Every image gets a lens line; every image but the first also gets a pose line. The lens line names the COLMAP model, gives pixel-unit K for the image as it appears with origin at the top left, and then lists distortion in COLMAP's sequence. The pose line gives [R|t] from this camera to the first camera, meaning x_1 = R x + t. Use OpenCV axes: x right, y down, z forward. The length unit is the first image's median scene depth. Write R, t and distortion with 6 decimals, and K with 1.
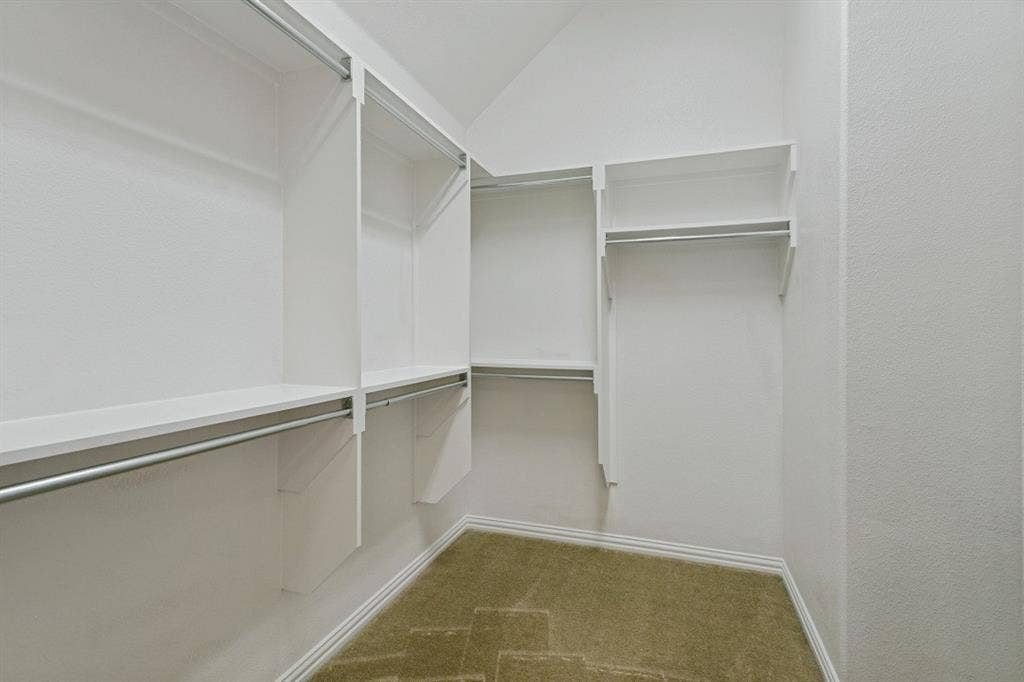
lens RADIAL K [[488.2, 0, 507.2], [0, 488.2, 334.0], [0, 0, 1]] dist [0.001881, 0.001757]
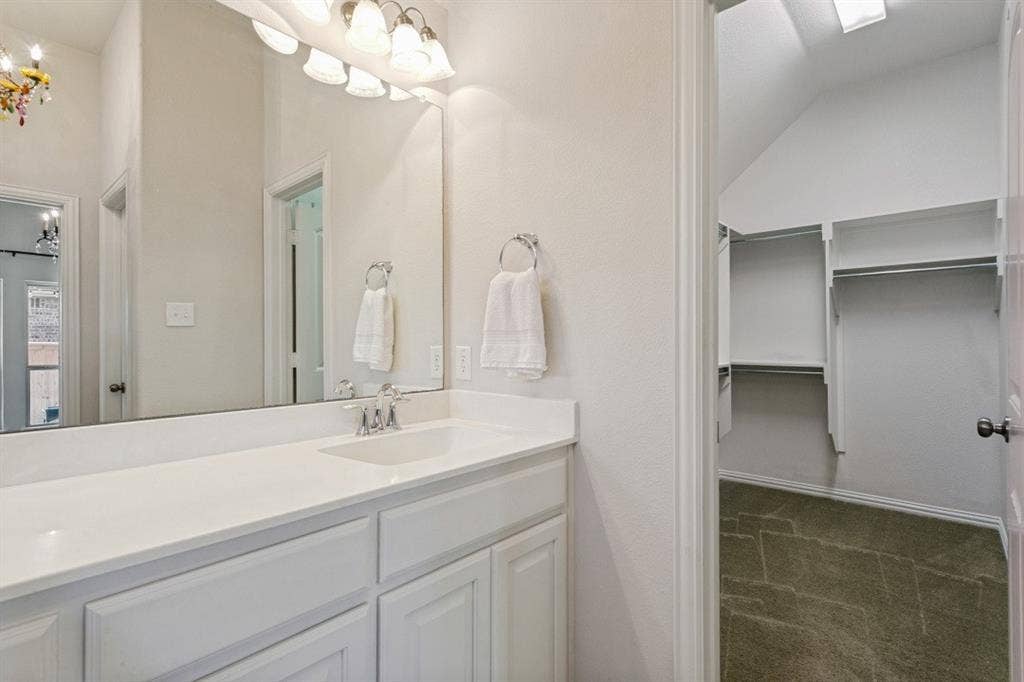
lens RADIAL K [[488.2, 0, 506.2], [0, 488.2, 340.3], [0, 0, 1]] dist [0.001881, 0.001757]
pose [[0.922722, -0.006321, -0.385415, -0.127681], [0.004924, 0.999977, -0.004612, -0.001709], [0.385436, 0.002358, 0.922732, -0.671182]]
